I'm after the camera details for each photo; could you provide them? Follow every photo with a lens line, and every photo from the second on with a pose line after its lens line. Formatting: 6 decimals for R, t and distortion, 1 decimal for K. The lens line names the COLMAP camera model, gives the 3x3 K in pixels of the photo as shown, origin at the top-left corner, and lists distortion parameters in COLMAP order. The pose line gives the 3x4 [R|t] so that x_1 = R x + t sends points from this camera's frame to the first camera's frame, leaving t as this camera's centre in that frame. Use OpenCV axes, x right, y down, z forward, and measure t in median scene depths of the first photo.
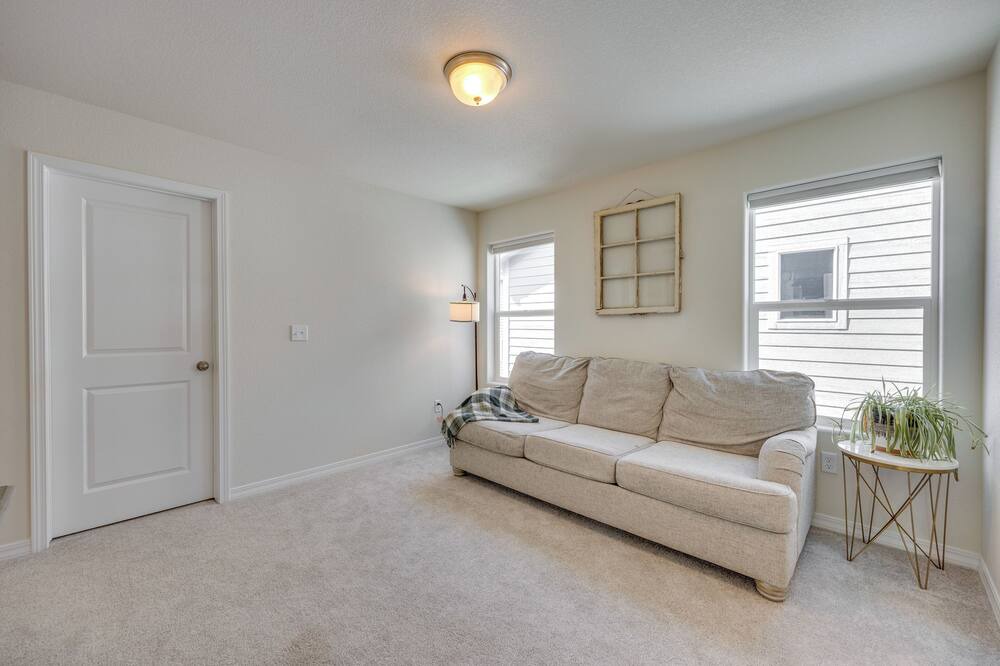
lens RADIAL K [[405.8, 0, 500.5], [0, 405.8, 331.6], [0, 0, 1]] dist [-0.014236, 0.000078]
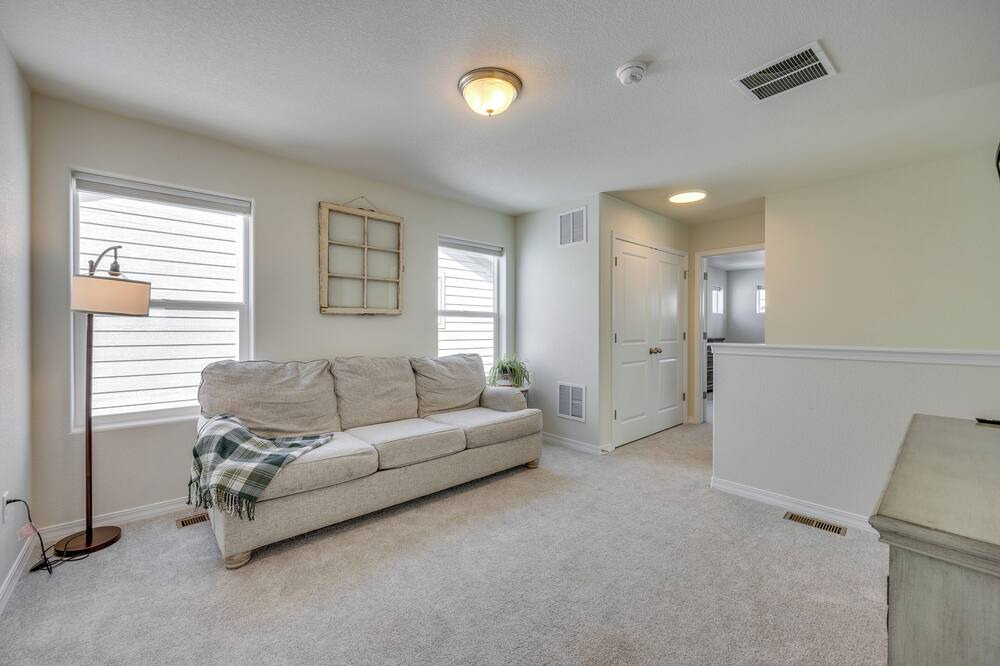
lens RADIAL K [[405.8, 0, 497.7], [0, 405.8, 331.0], [0, 0, 1]] dist [-0.014236, 0.000078]
pose [[0.068649, -0.008833, 0.997602, -0.710451], [0.006552, 0.999943, 0.008403, -0.006012], [-0.997619, 0.005959, 0.068703, 0.578389]]
